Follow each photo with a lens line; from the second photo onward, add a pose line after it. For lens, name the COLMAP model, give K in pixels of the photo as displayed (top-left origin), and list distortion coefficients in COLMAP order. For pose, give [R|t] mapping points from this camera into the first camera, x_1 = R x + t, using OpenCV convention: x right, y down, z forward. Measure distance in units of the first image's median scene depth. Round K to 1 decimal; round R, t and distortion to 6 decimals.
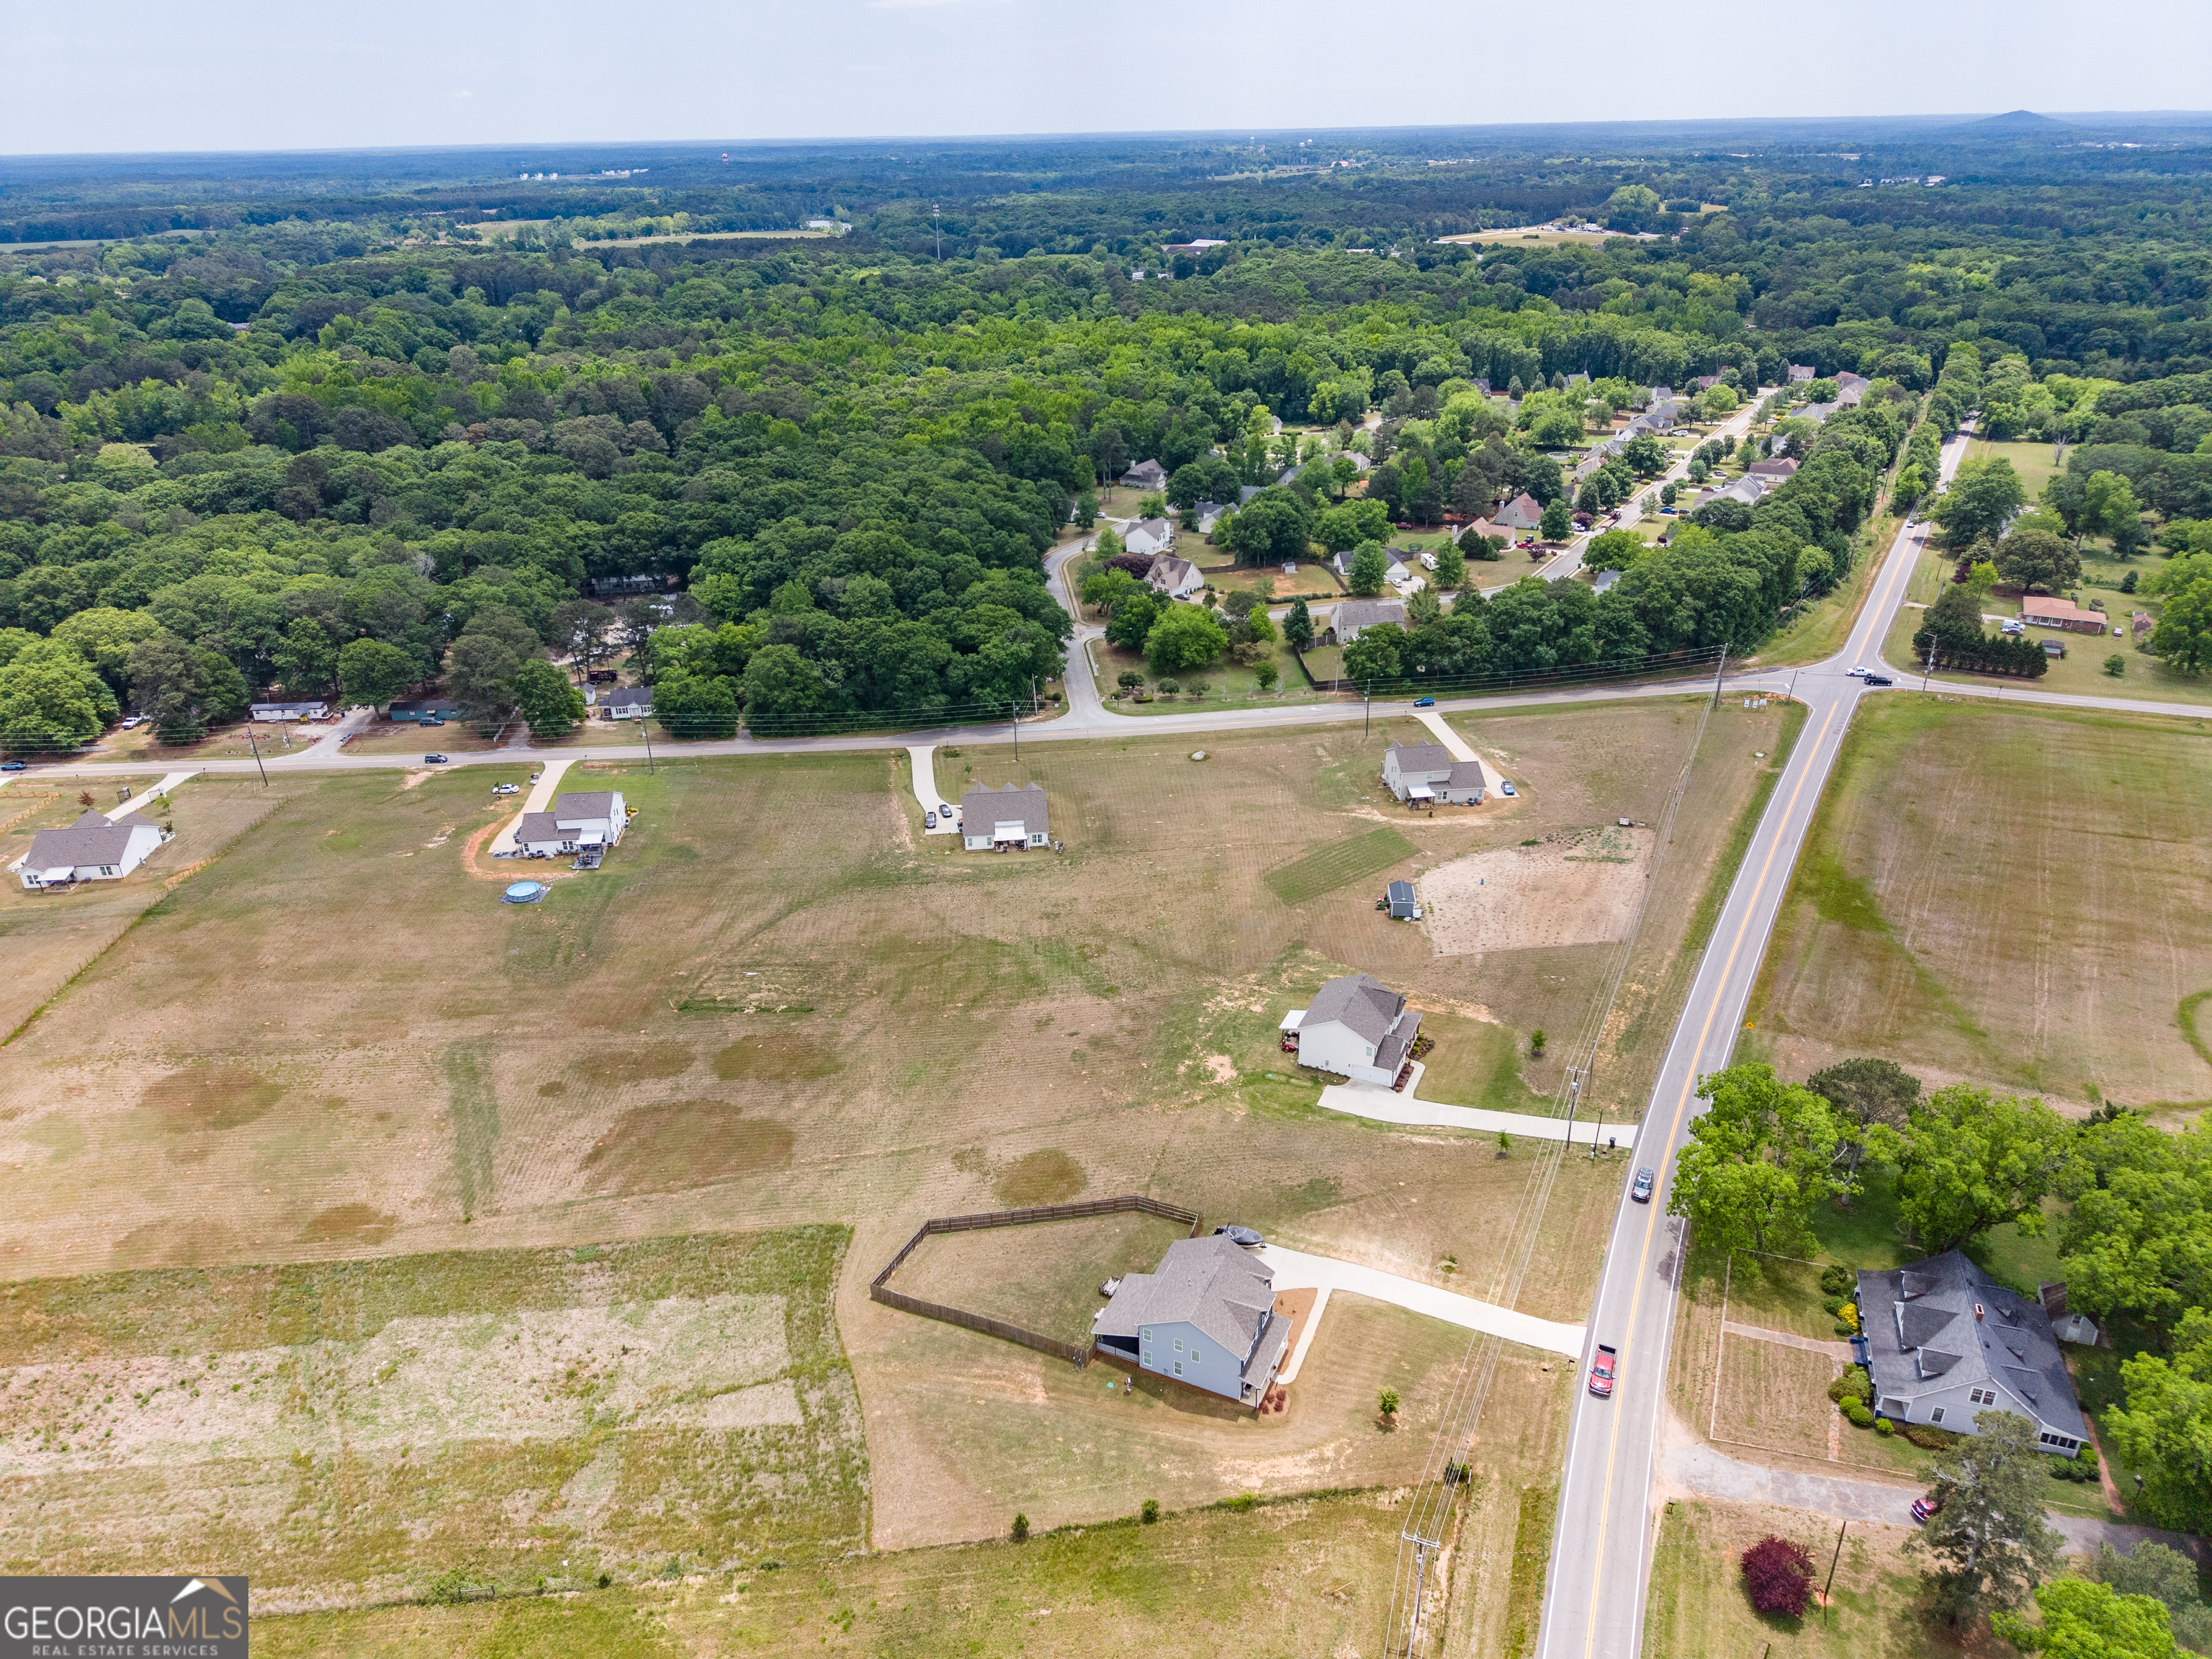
lens RADIAL K [[1472.6, 0, 1099.5], [0, 1472.6, 820.3], [0, 0, 1]] dist [0.074673, -0.114542]
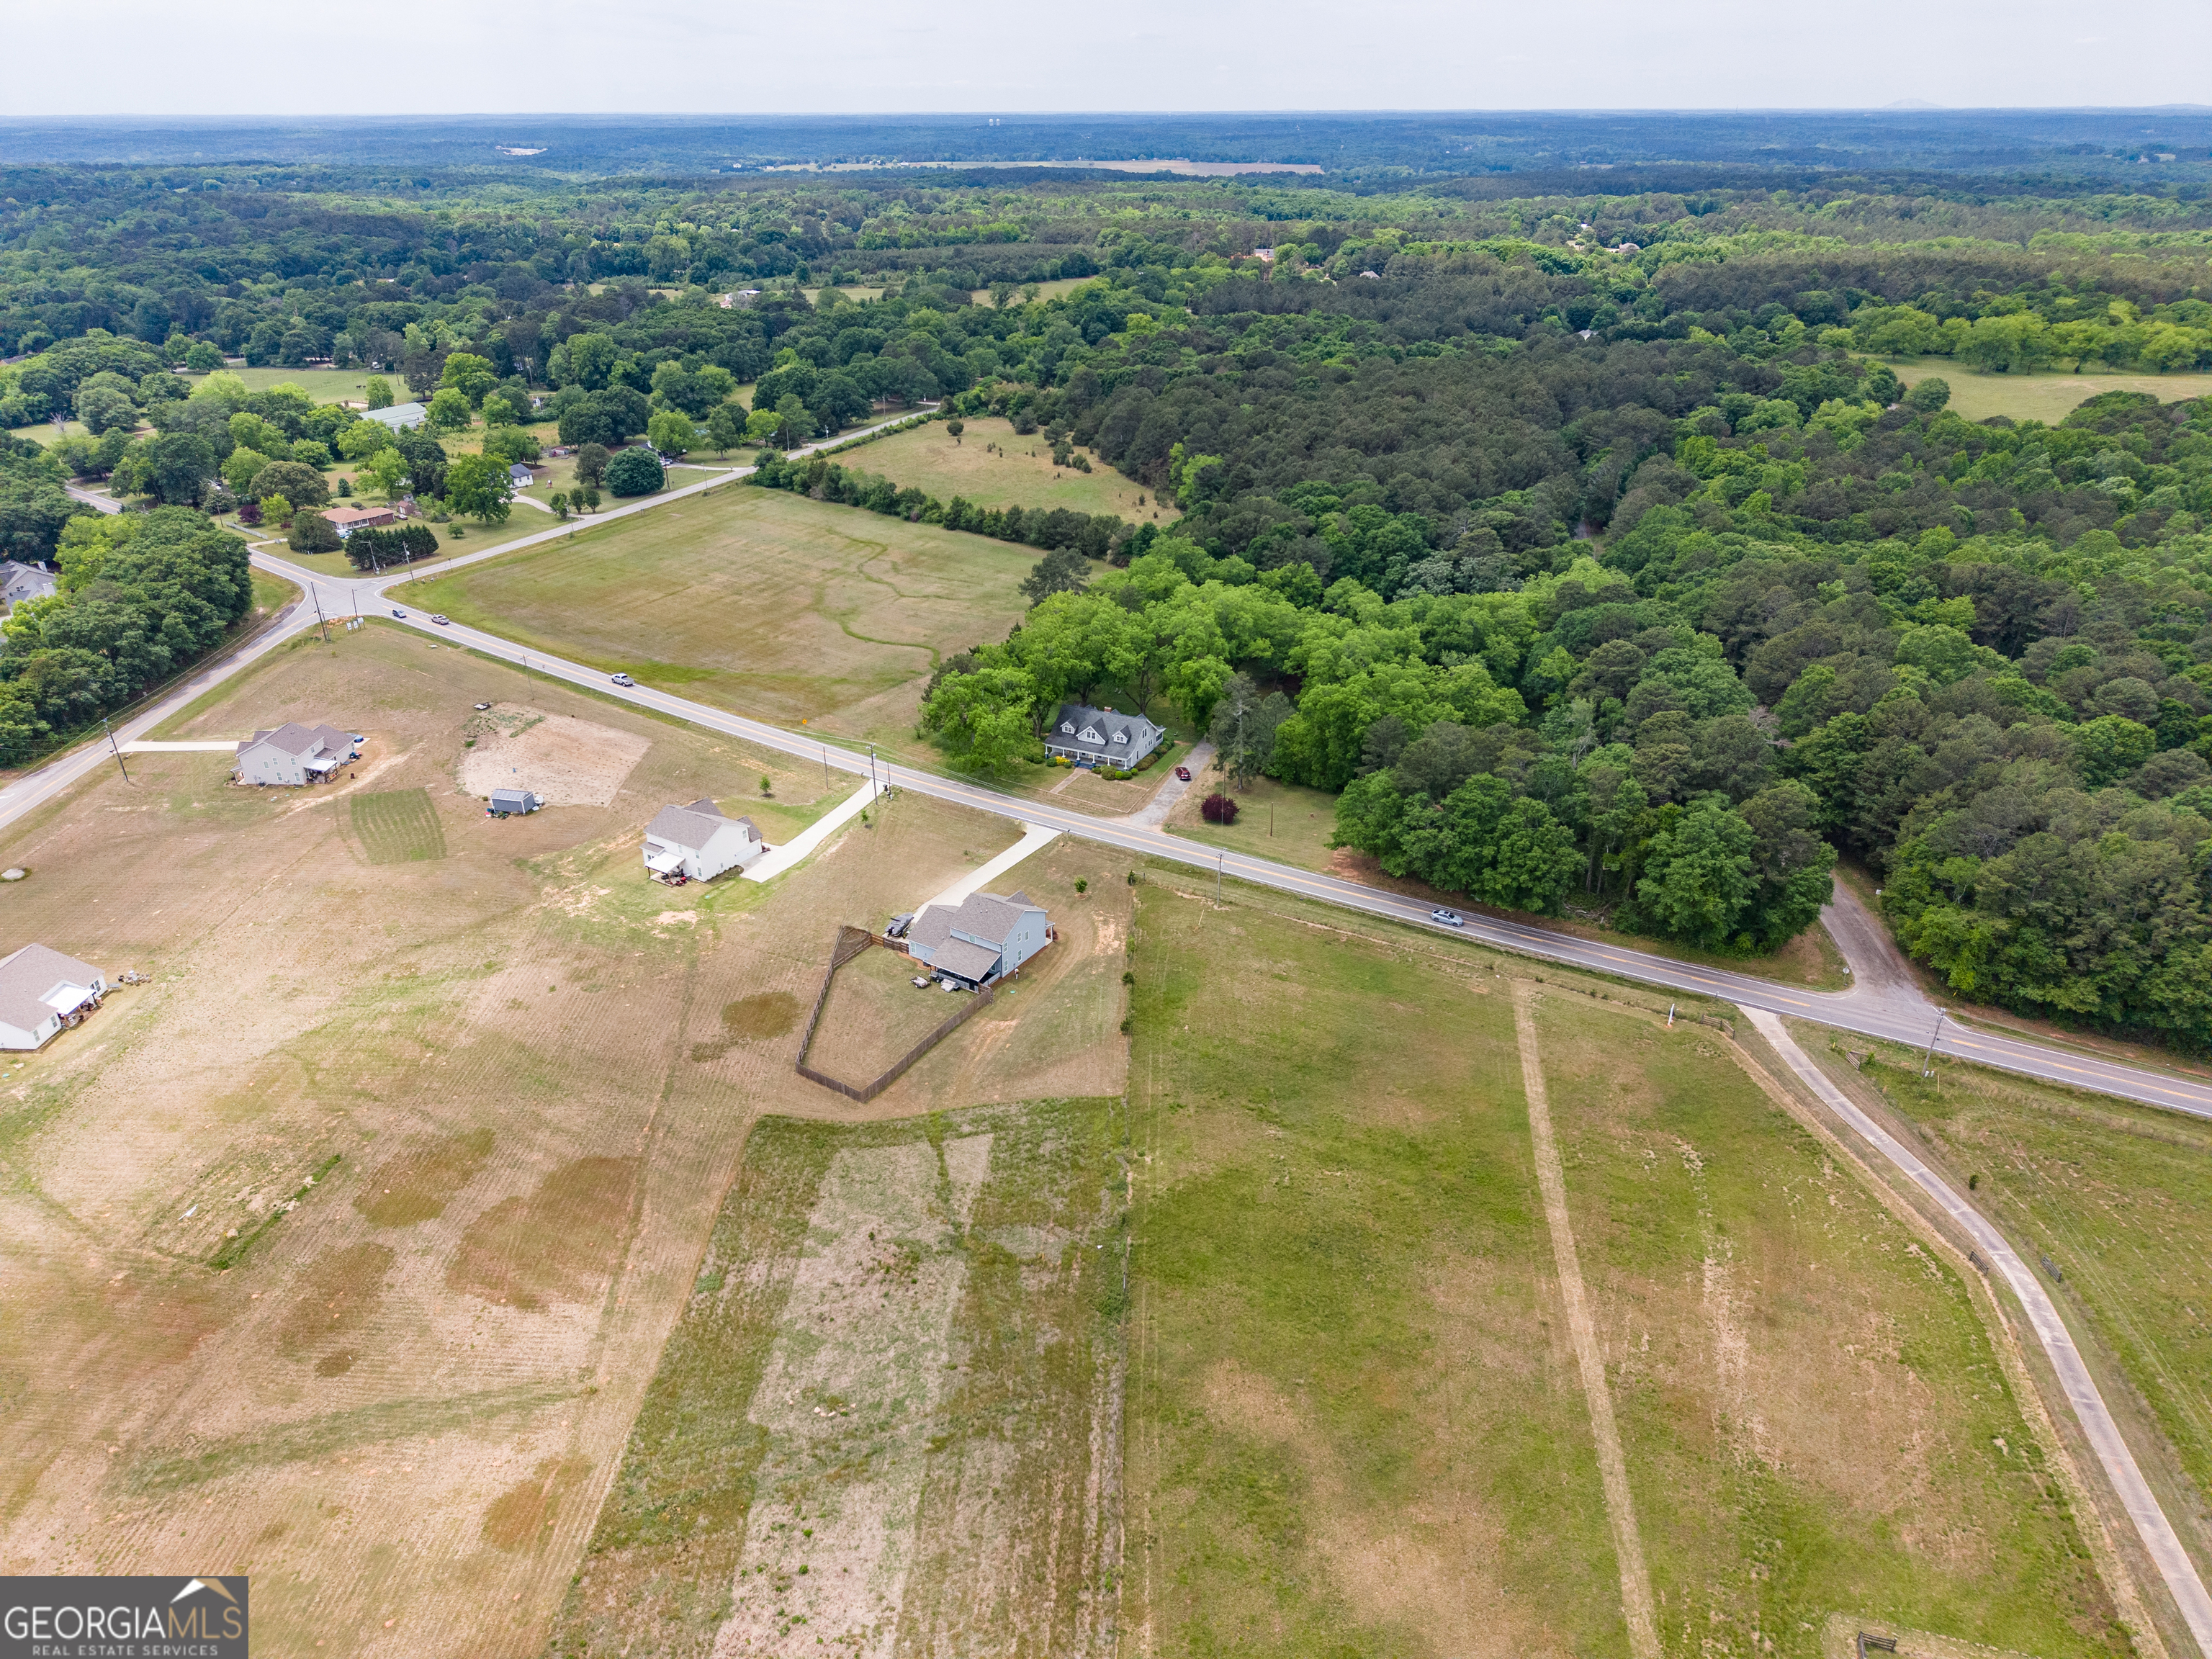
lens RADIAL K [[1473.7, 0, 1101.2], [0, 1473.7, 839.9], [0, 0, 1]] dist [0.029438, -0.031828]
pose [[0.136578, -0.425691, 0.894502, -1.121973], [0.416390, 0.843993, 0.338076, -0.170226], [-0.898869, 0.326288, 0.292524, 0.455729]]
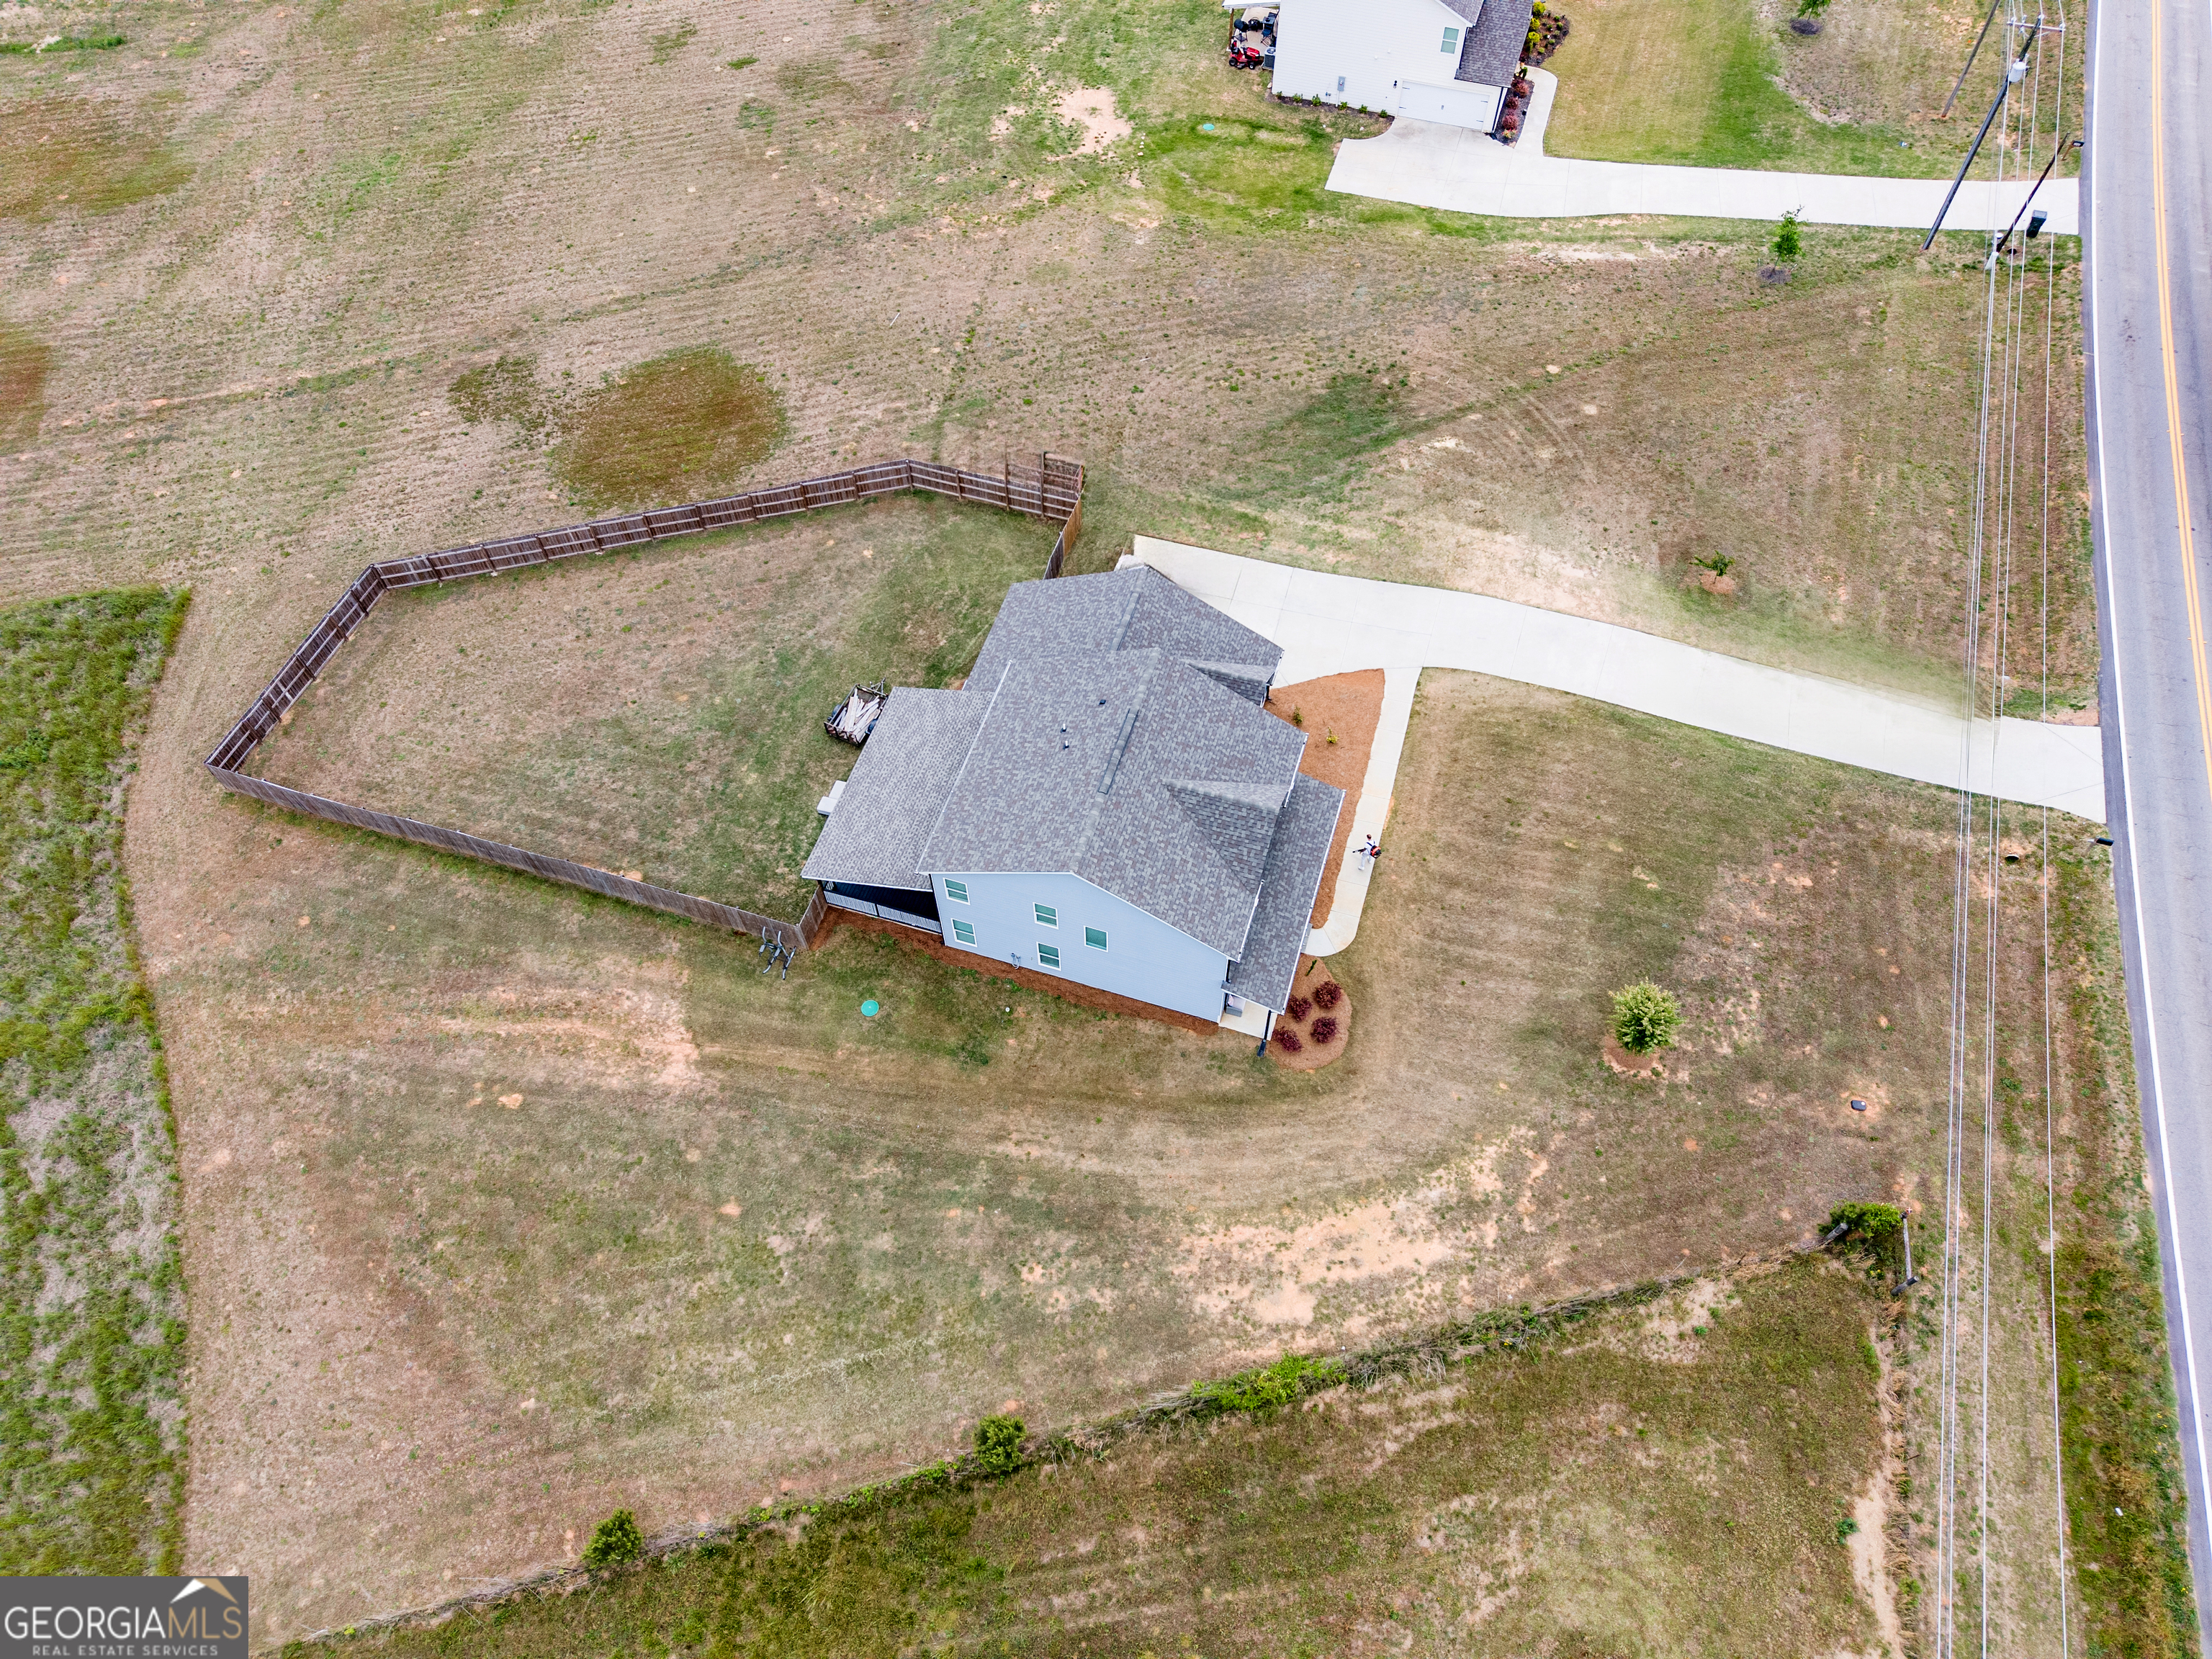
lens RADIAL K [[1473.7, 0, 1101.2], [0, 1473.7, 839.9], [0, 0, 1]] dist [0.029438, -0.031828]
pose [[0.991776, -0.103018, 0.075946, 0.039624], [0.045639, 0.839048, 0.542140, 0.143746], [-0.119573, -0.534215, 0.836849, 0.684881]]
